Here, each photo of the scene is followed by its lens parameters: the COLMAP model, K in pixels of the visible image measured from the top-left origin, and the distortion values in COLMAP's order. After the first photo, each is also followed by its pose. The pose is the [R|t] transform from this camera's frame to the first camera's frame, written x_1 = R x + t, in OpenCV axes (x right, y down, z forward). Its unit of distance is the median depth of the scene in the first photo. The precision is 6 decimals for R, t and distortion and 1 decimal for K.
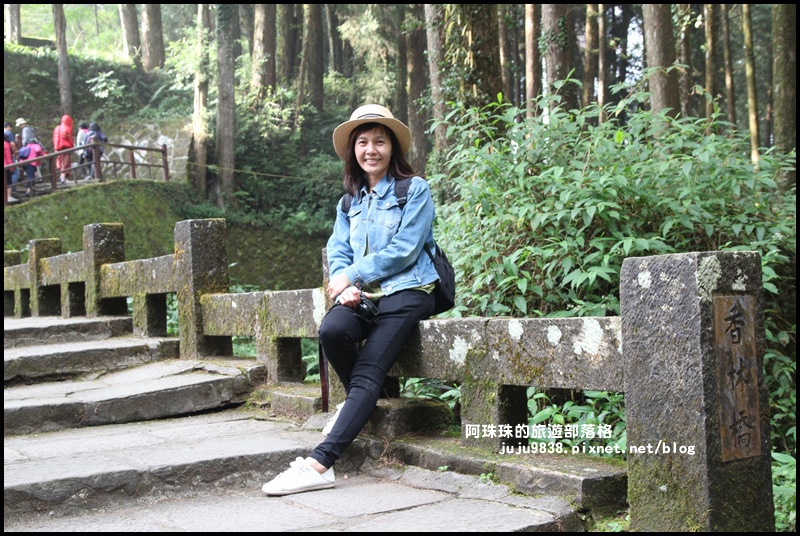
lens RADIAL K [[925.5, 0, 400.0], [0, 925.5, 268.0], [0, 0, 1]] dist [-0.020458, 0.002133]
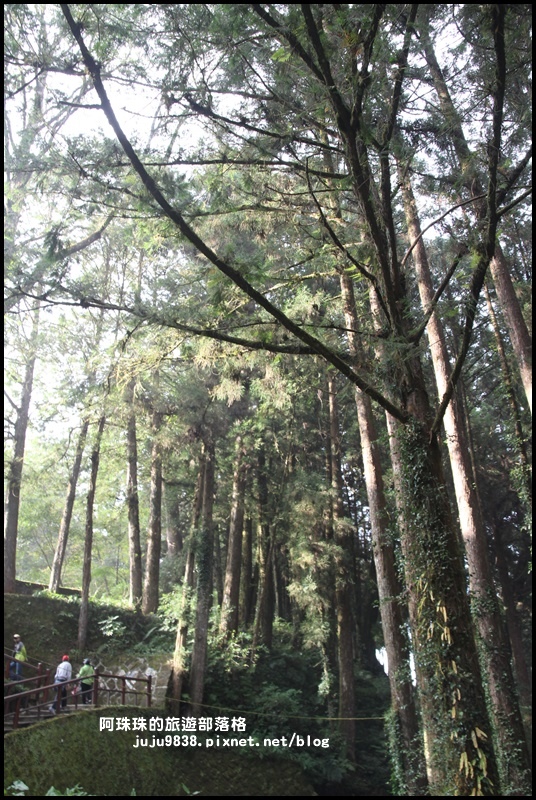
lens RADIAL K [[903.7, 0, 268.0], [0, 903.7, 400.0], [0, 0, 1]] dist [-0.096288, 0.017776]
pose [[0.992845, -0.005521, -0.119282, 0.059432], [-0.049705, 0.889168, -0.454874, 0.087333], [0.108573, 0.457548, 0.882531, -0.261424]]
